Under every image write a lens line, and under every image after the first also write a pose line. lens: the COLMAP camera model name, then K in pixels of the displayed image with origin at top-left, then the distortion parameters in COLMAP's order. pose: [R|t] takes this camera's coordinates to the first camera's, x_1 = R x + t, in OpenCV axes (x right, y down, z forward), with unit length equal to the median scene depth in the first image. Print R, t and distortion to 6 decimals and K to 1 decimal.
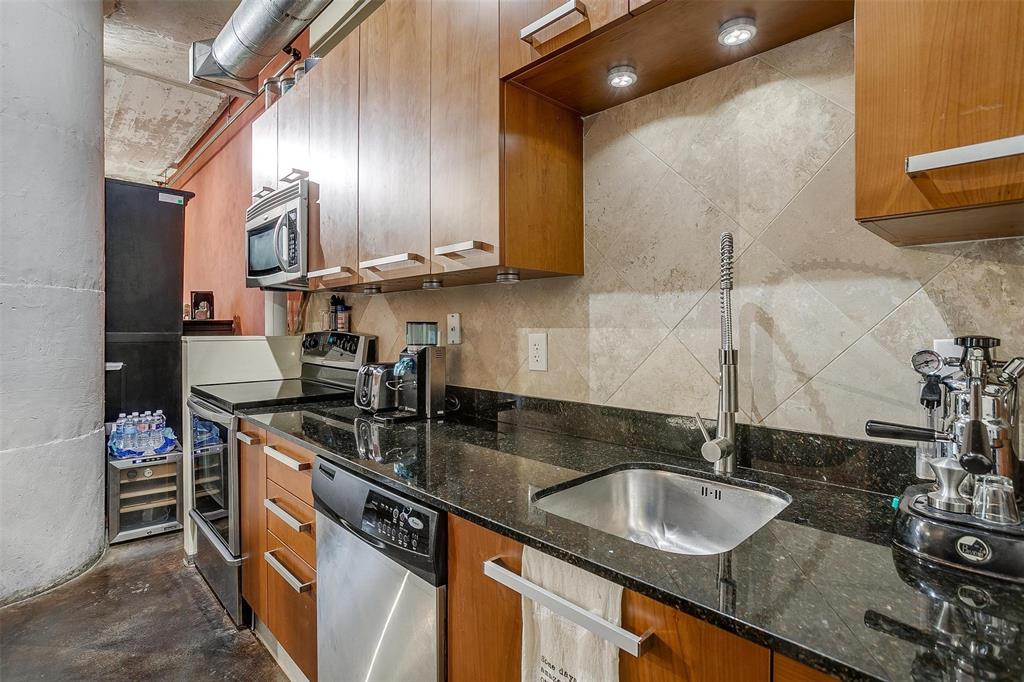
lens RADIAL K [[508.5, 0, 515.7], [0, 508.5, 344.0], [0, 0, 1]] dist [-0.001014, 0.005193]
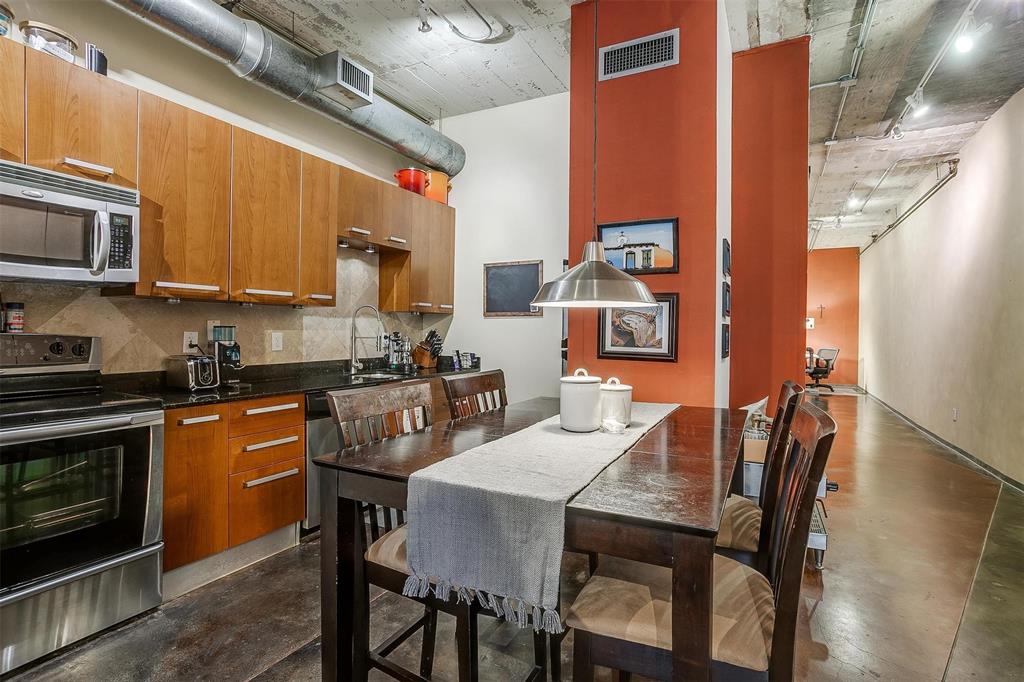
lens RADIAL K [[508.5, 0, 515.2], [0, 508.5, 330.9], [0, 0, 1]] dist [-0.001014, 0.005193]
pose [[-0.308655, -0.004661, 0.951163, -2.380299], [0.023807, 0.999637, 0.012624, -0.033218], [-0.950876, 0.026540, -0.308432, 0.790734]]
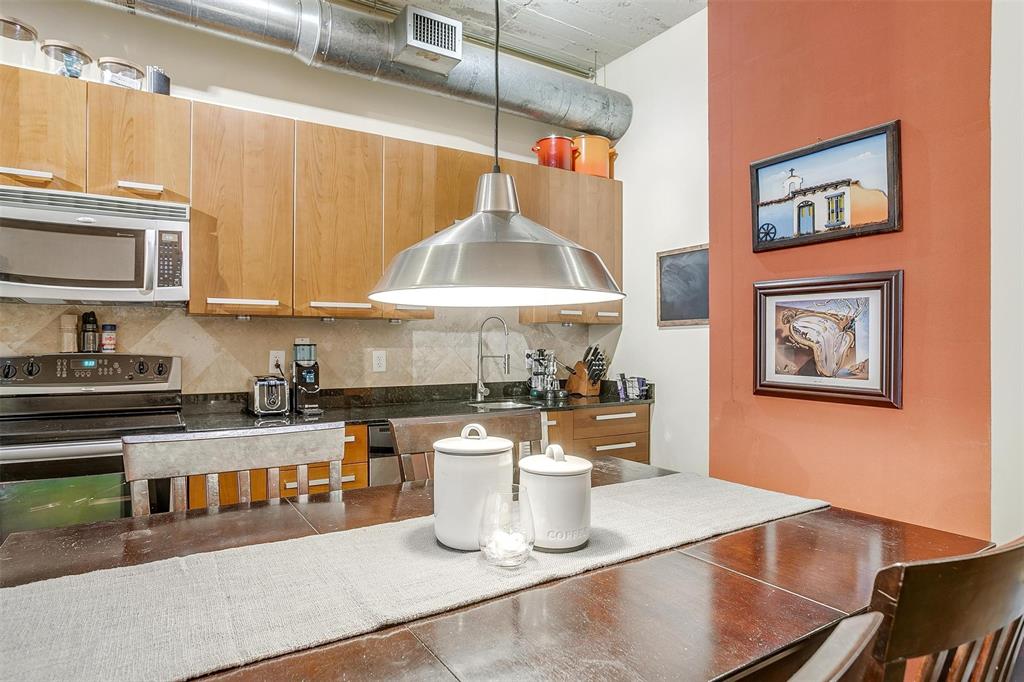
lens RADIAL K [[581.8, 0, 509.4], [0, 581.8, 349.6], [0, 0, 1]] dist [-0.031875, 0.000051]
pose [[0.219802, -0.009869, 0.975495, -1.993112], [0.033941, 0.999421, 0.002463, -0.016326], [-0.974954, 0.032567, 0.220009, 0.127417]]
